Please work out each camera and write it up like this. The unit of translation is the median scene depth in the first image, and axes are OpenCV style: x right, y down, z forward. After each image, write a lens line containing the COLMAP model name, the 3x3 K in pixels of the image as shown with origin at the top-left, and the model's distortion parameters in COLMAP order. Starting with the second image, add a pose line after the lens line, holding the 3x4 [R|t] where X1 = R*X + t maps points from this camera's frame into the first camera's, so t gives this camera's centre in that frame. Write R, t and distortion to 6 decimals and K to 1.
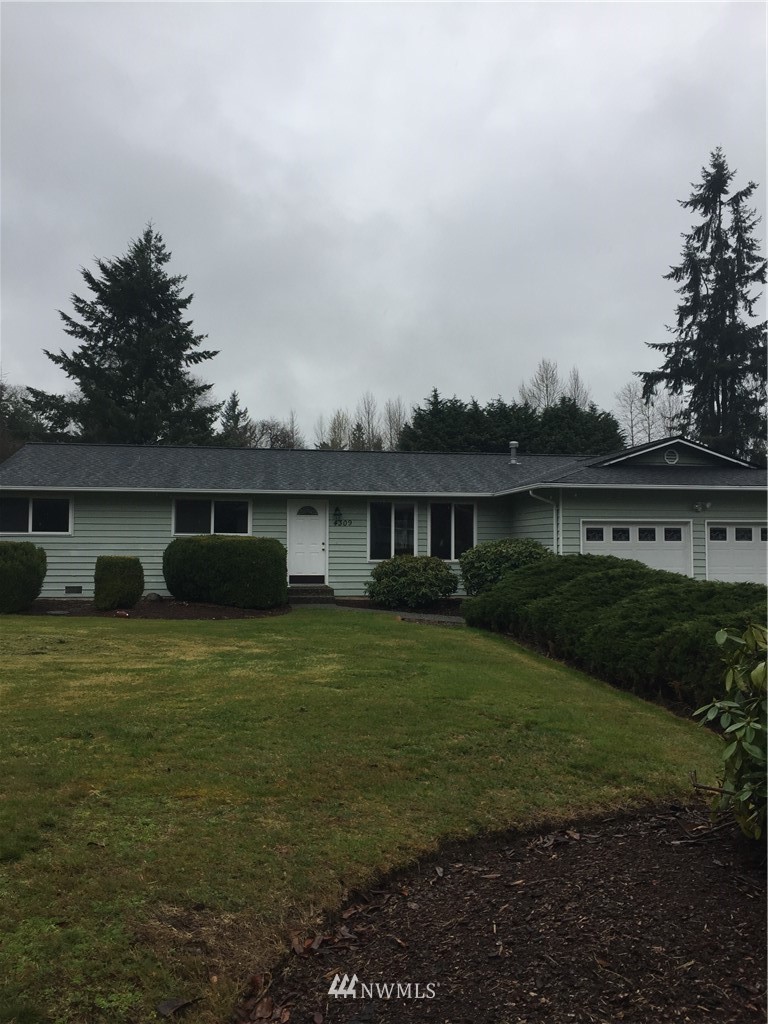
lens RADIAL K [[866.9, 0, 384.0], [0, 866.9, 512.0], [0, 0, 1]] dist [0.087775, -0.110668]
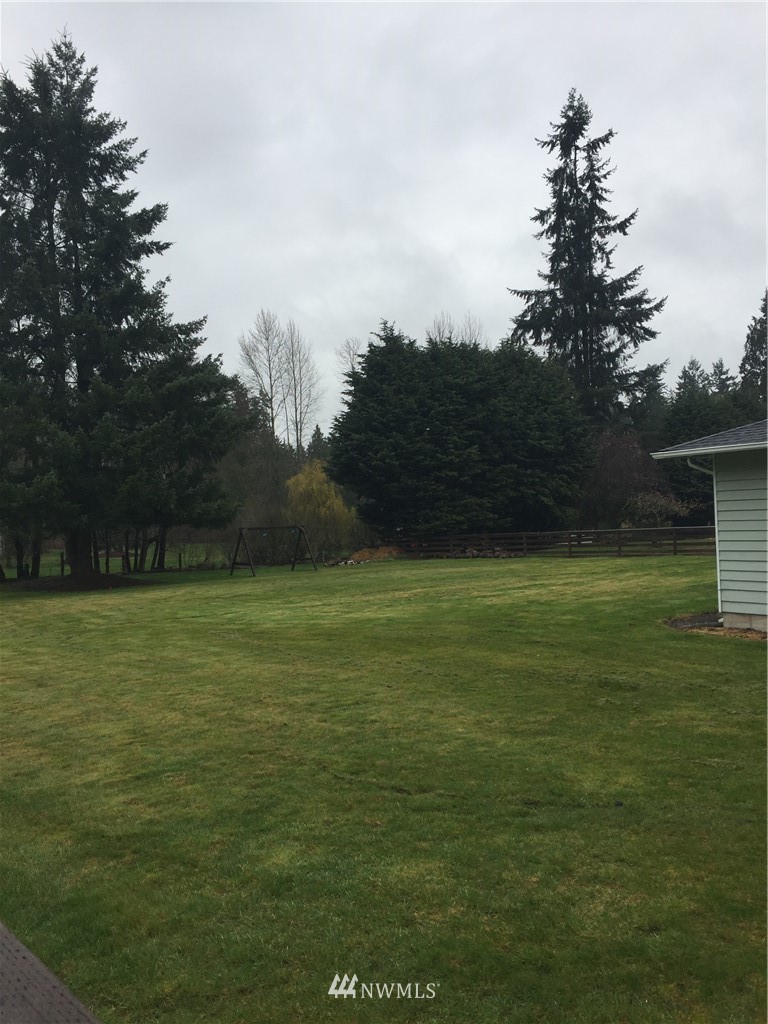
lens RADIAL K [[866.9, 0, 384.0], [0, 866.9, 512.0], [0, 0, 1]] dist [0.087775, -0.110668]
pose [[0.881582, -0.048940, 0.469488, -0.283322], [0.029838, 0.998399, 0.048047, -0.001691], [-0.471088, -0.028348, 0.881631, 0.233452]]
